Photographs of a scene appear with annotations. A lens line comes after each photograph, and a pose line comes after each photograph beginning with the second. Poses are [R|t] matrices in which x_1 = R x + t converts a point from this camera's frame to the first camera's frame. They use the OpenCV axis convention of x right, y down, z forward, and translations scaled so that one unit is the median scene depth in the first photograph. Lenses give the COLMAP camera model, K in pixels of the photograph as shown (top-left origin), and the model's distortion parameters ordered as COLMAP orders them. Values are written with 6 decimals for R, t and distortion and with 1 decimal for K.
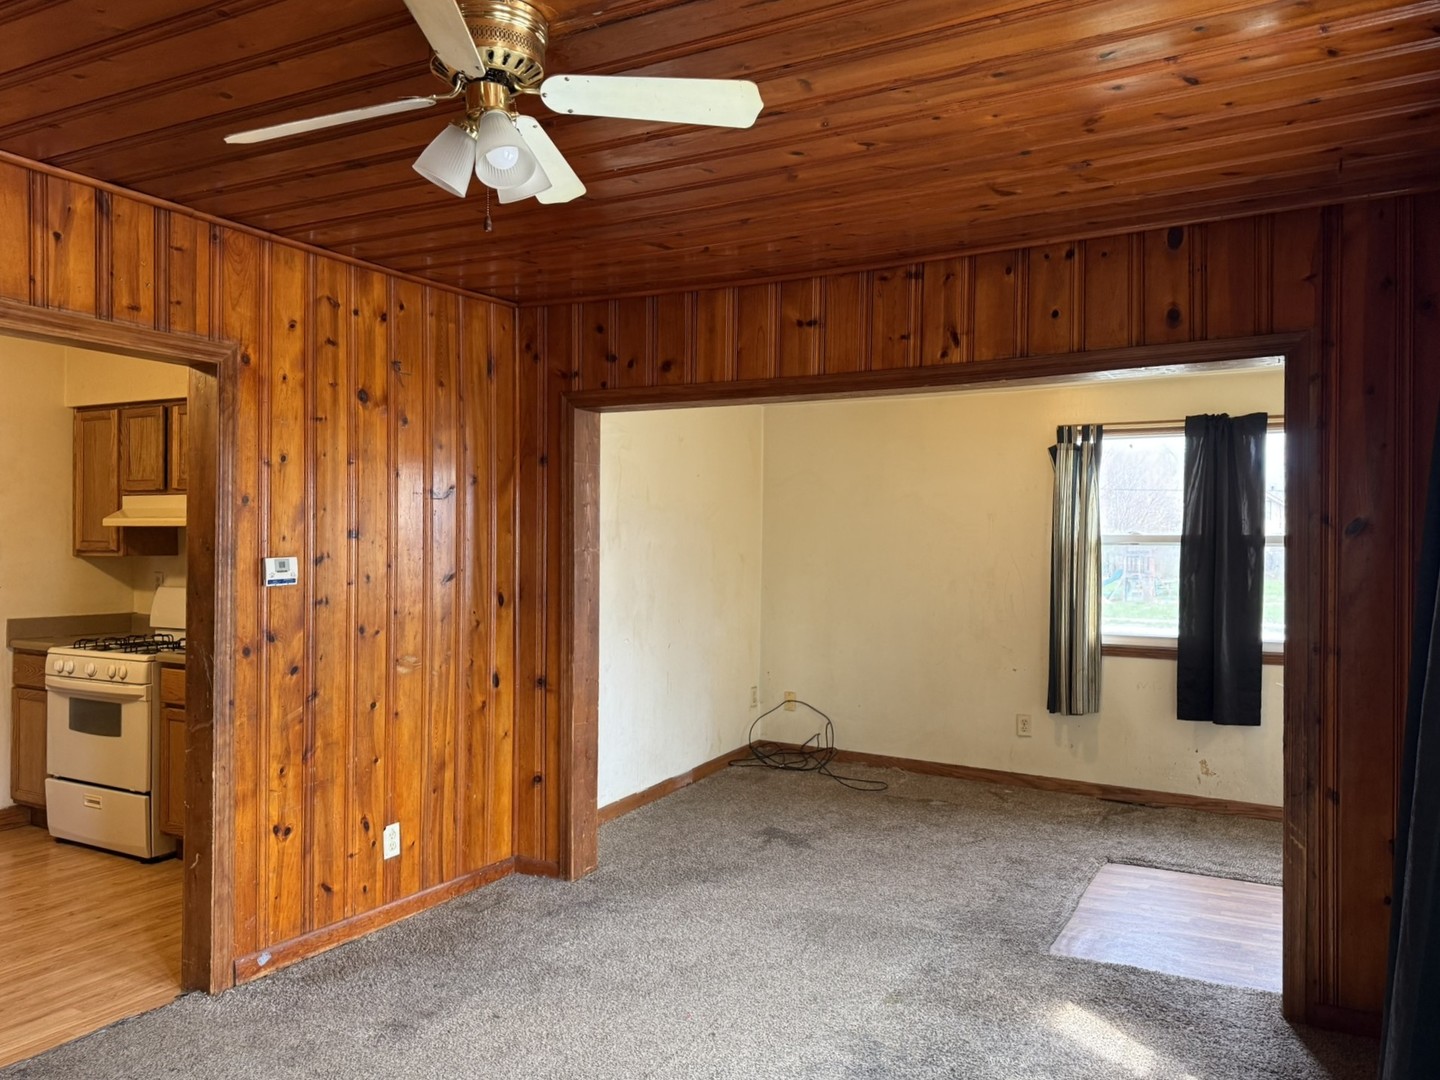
lens RADIAL K [[1076.6, 0, 752.5], [0, 1076.6, 530.6], [0, 0, 1]] dist [-0.023370, 0.003014]
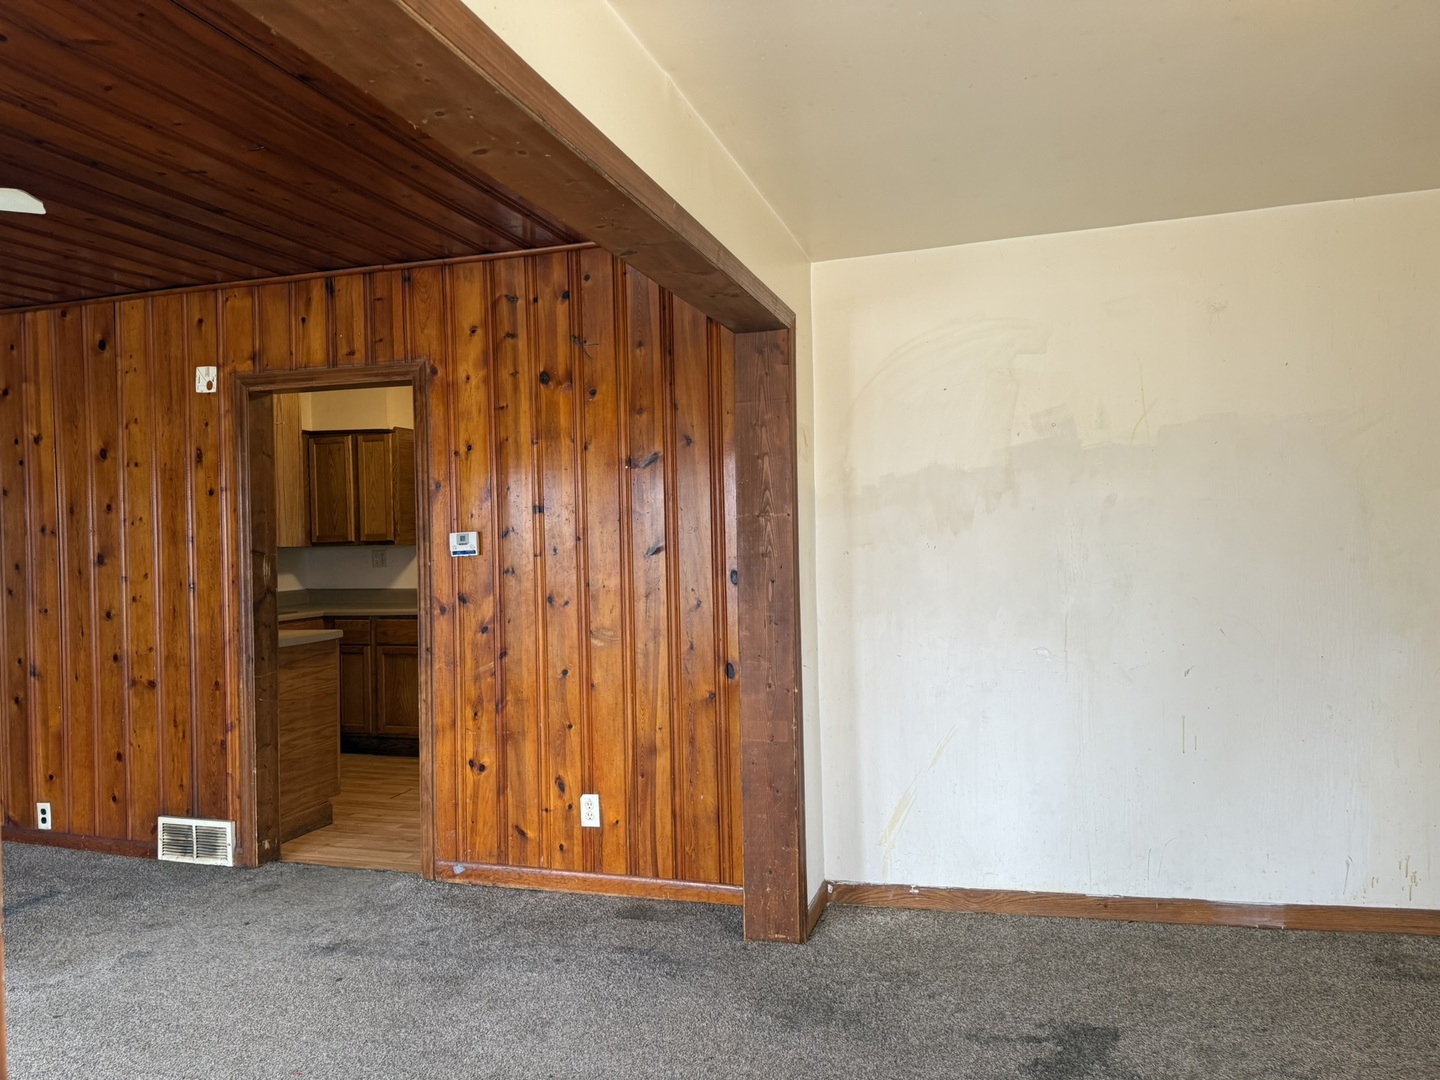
lens RADIAL K [[1025.7, 0, 724.4], [0, 1025.7, 536.3], [0, 0, 1]] dist [0.061732, -0.059147]
pose [[0.179841, -0.007587, -0.983666, 0.655025], [0.037804, 0.999285, -0.000796, 0.037386], [0.982969, -0.037043, 0.179999, 0.976619]]
